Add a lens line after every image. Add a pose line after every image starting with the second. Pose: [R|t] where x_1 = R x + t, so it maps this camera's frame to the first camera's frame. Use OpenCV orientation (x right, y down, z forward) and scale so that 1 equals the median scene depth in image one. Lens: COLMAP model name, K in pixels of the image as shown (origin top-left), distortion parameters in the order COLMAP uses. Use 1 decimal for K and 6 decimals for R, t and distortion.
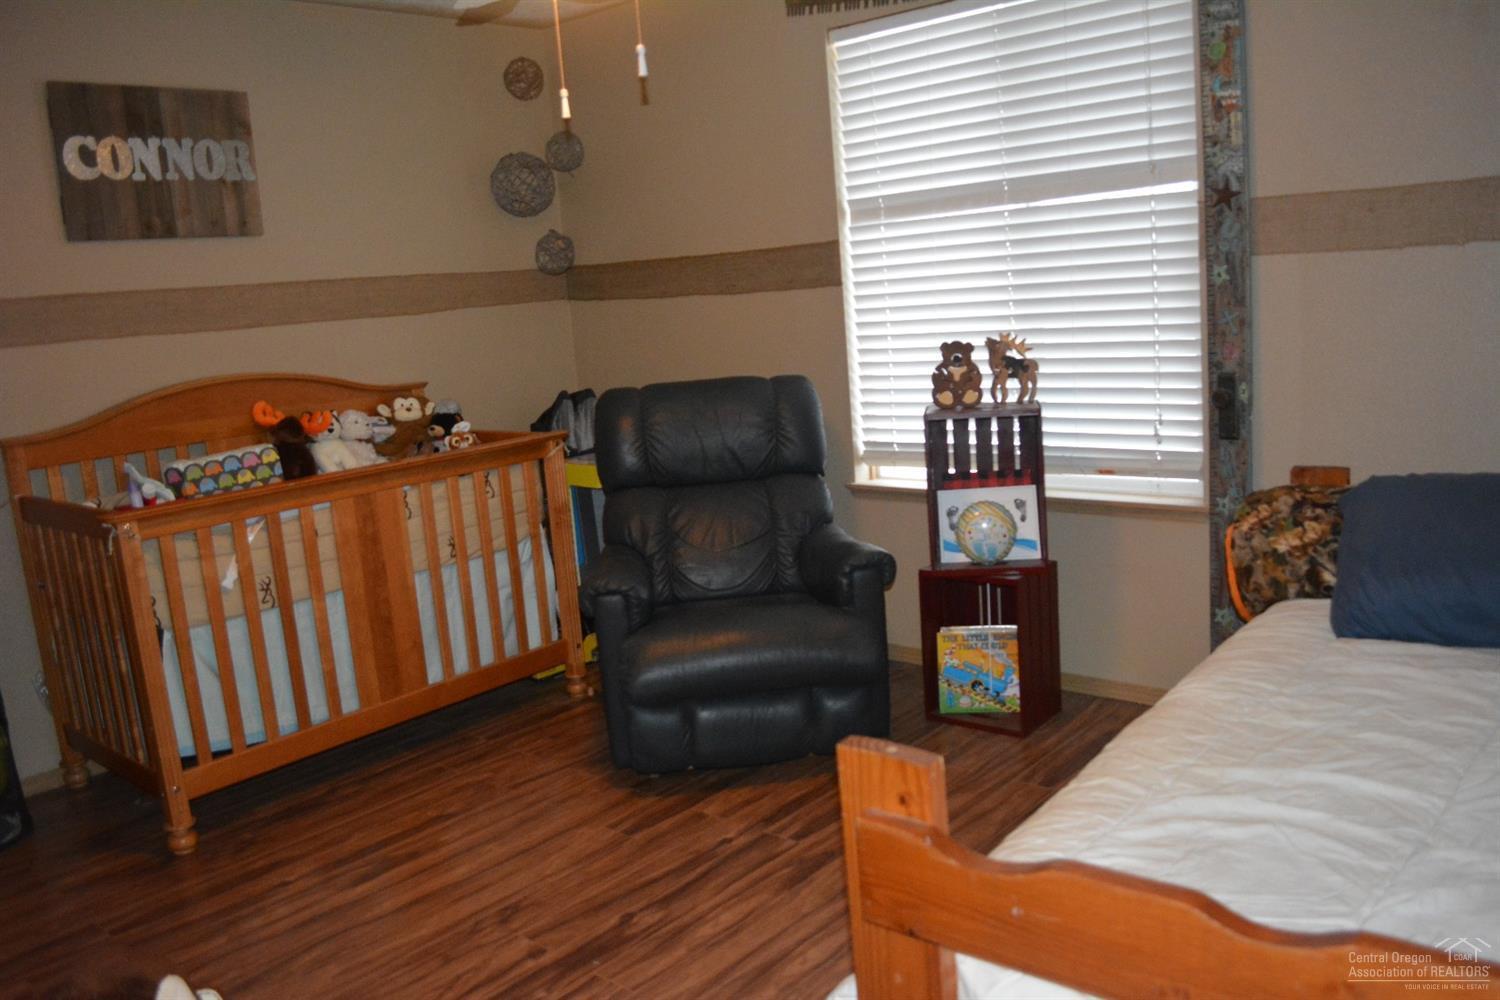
lens RADIAL K [[1202.0, 0, 751.5], [0, 1202.0, 503.7], [0, 0, 1]] dist [-0.040714, 0.018031]
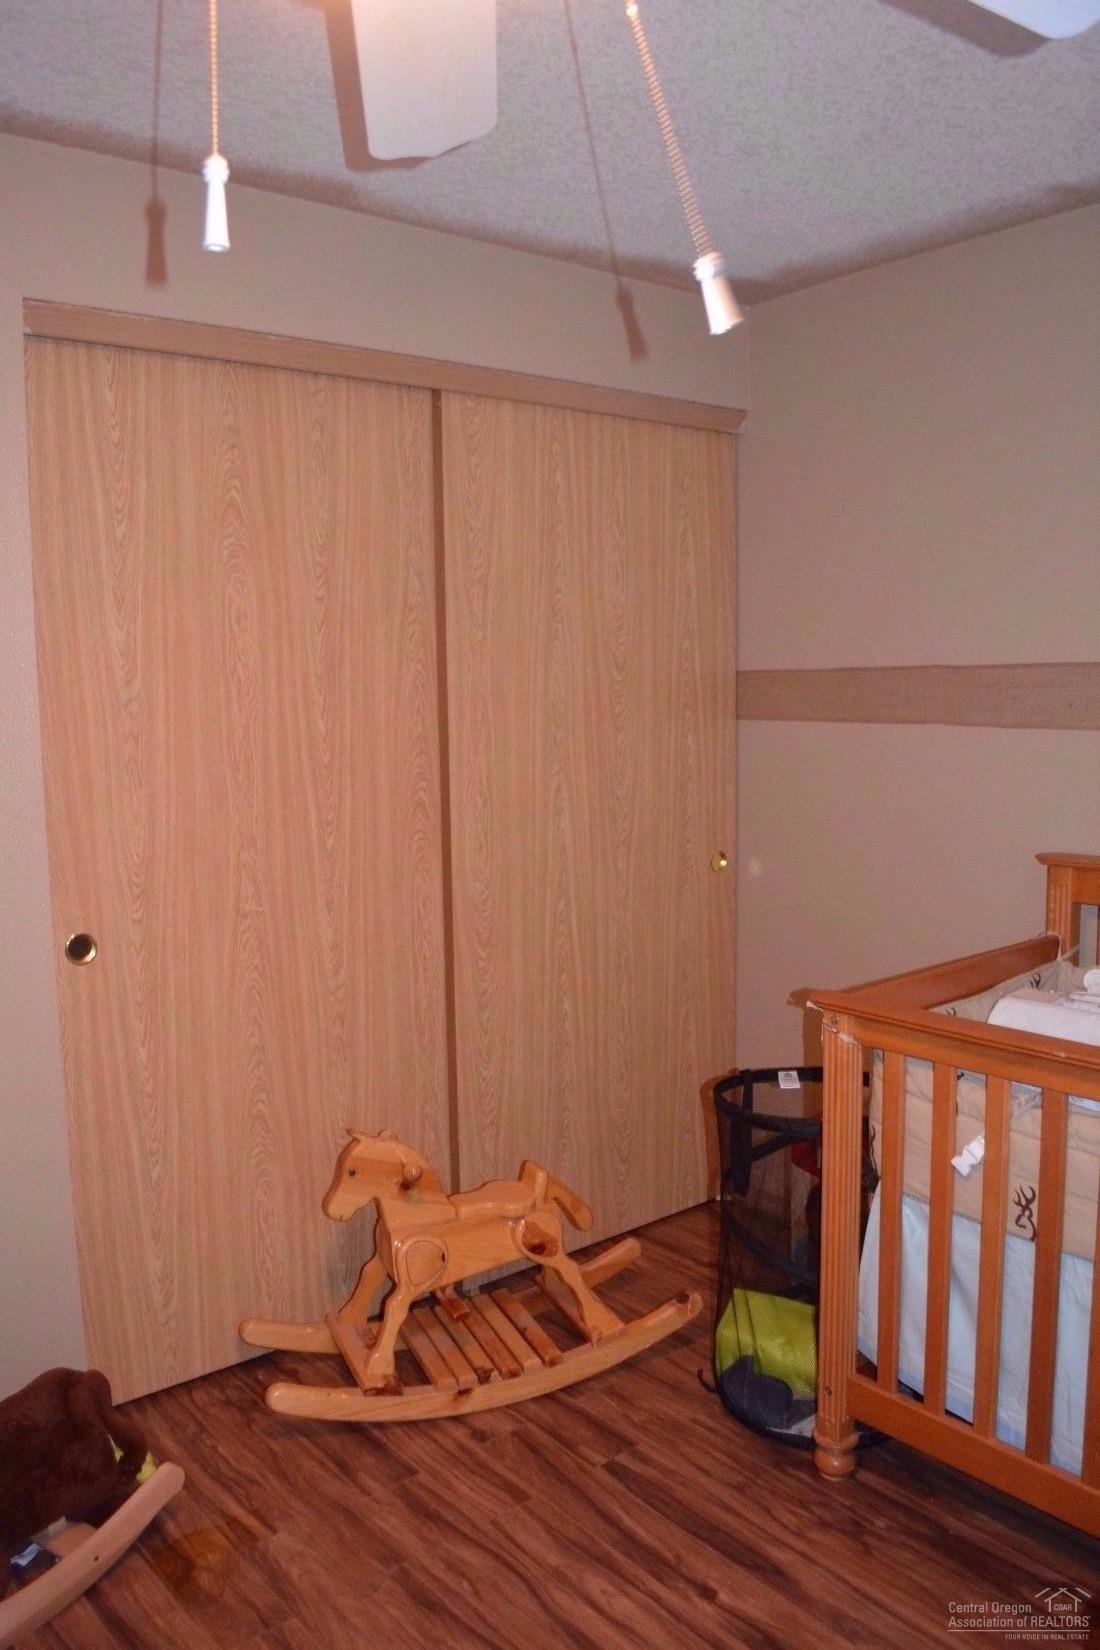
lens RADIAL K [[1322.2, 0, 540.6], [0, 1322.2, 818.8], [0, 0, 1]] dist [-0.040714, 0.018031]
pose [[-0.141633, 0.194643, -0.970595, 0.227749], [-0.162091, 0.962686, 0.216710, -0.223064], [0.976559, 0.188017, -0.104798, 0.835208]]
